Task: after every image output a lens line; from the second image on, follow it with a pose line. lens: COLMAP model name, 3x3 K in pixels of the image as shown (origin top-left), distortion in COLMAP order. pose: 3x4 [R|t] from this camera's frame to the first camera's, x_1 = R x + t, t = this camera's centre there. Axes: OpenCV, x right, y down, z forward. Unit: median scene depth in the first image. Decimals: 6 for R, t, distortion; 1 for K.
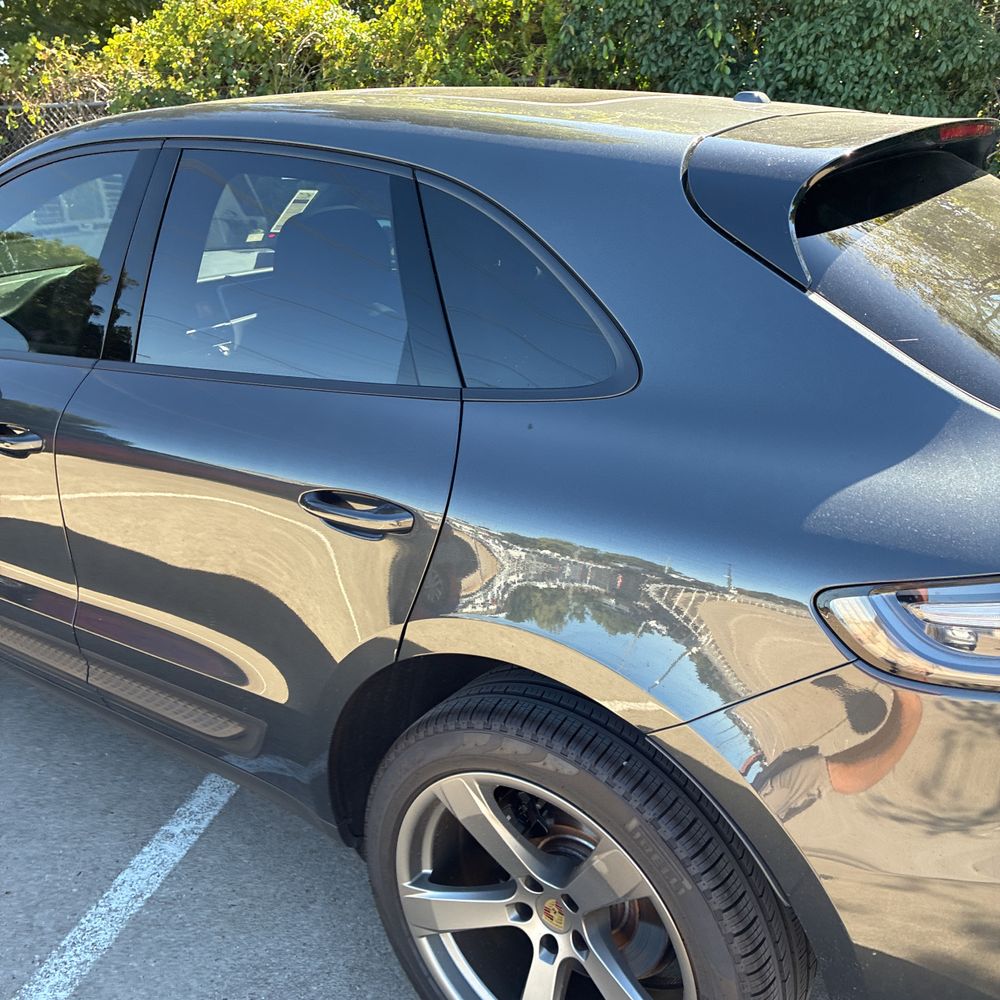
lens RADIAL K [[991.3, 0, 495.0], [0, 991.3, 522.7], [0, 0, 1]] dist [0.030251, -0.027136]
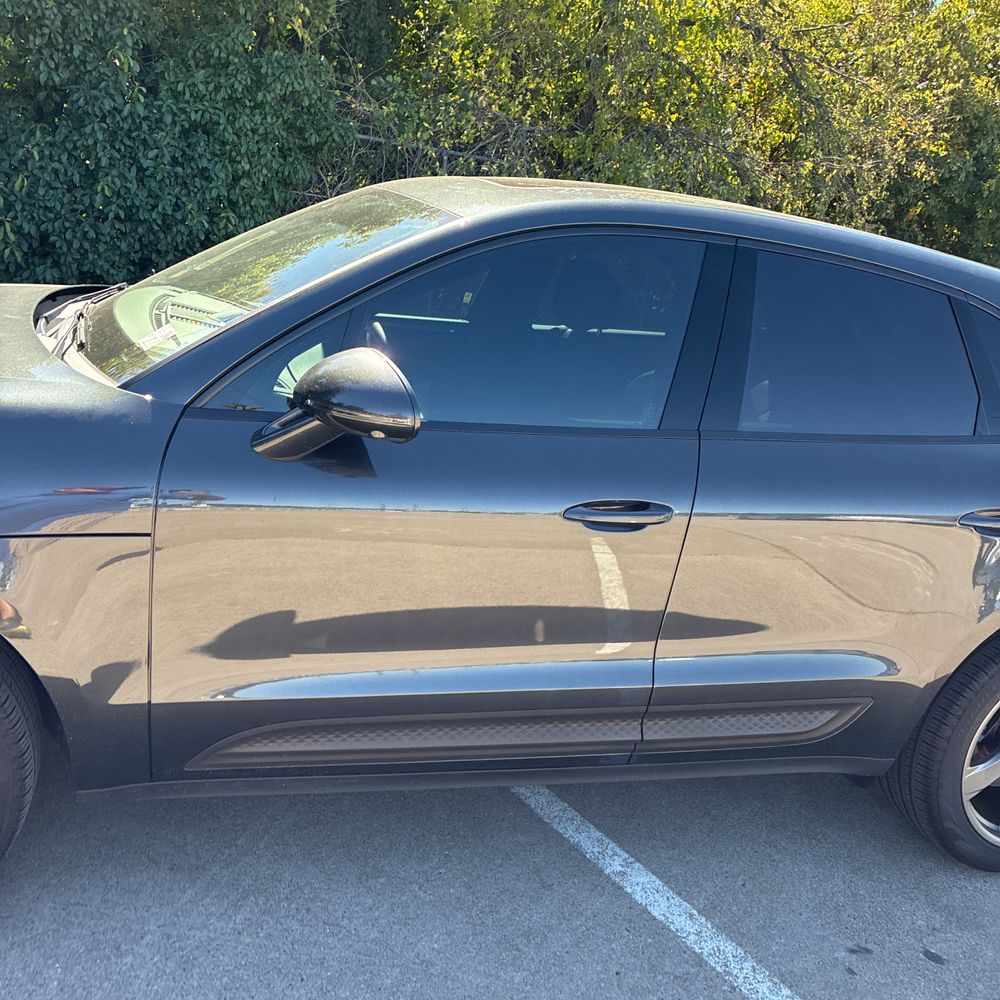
lens RADIAL K [[1015.9, 0, 500.1], [0, 1015.9, 521.4], [0, 0, 1]] dist [-0.003162, 0.118289]
pose [[0.596596, -0.115864, 0.794134, -1.153151], [0.132769, 0.990138, 0.044717, -0.112646], [-0.791483, 0.078758, 0.606095, 0.401922]]
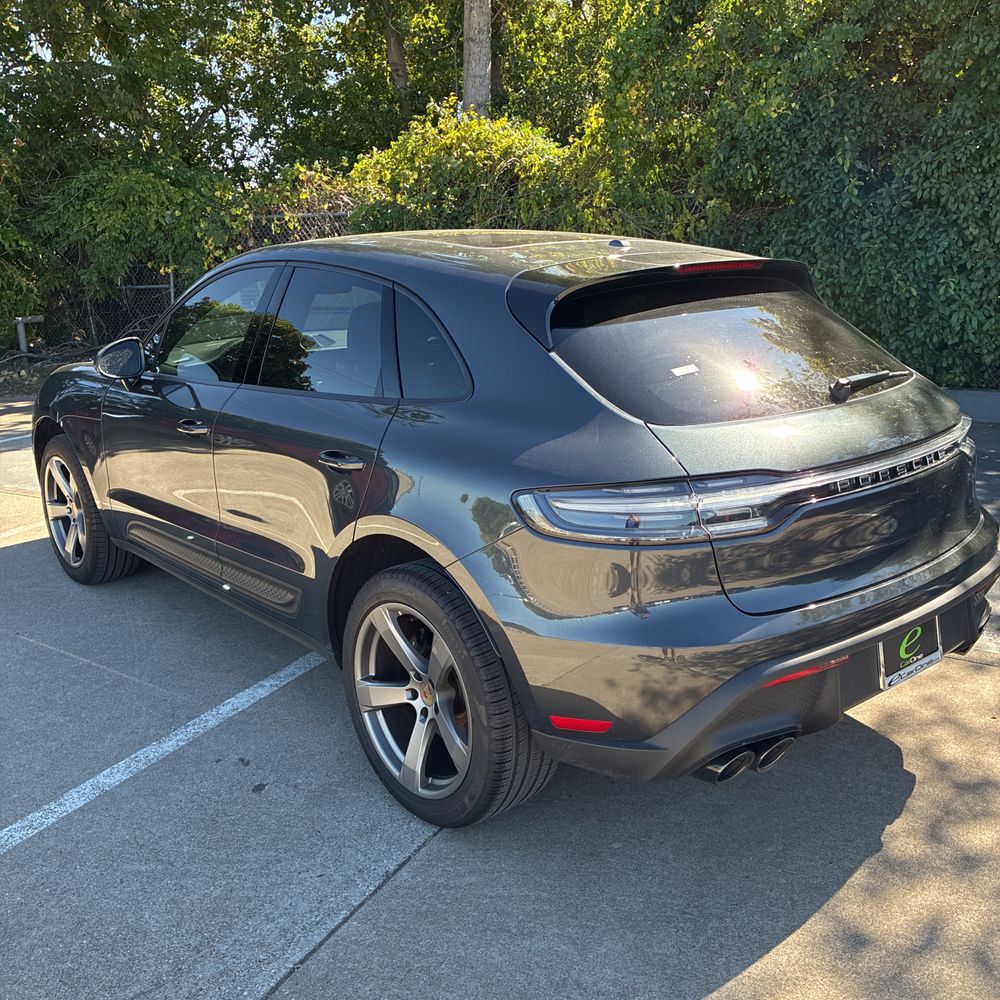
lens RADIAL K [[1012.0, 0, 493.0], [0, 1012.0, 525.1], [0, 0, 1]] dist [0.014648, -0.008692]
pose [[0.970560, 0.075705, -0.228653, 0.360833], [-0.095710, 0.992373, -0.077693, 0.142605], [0.221027, 0.097290, 0.970403, -0.484543]]
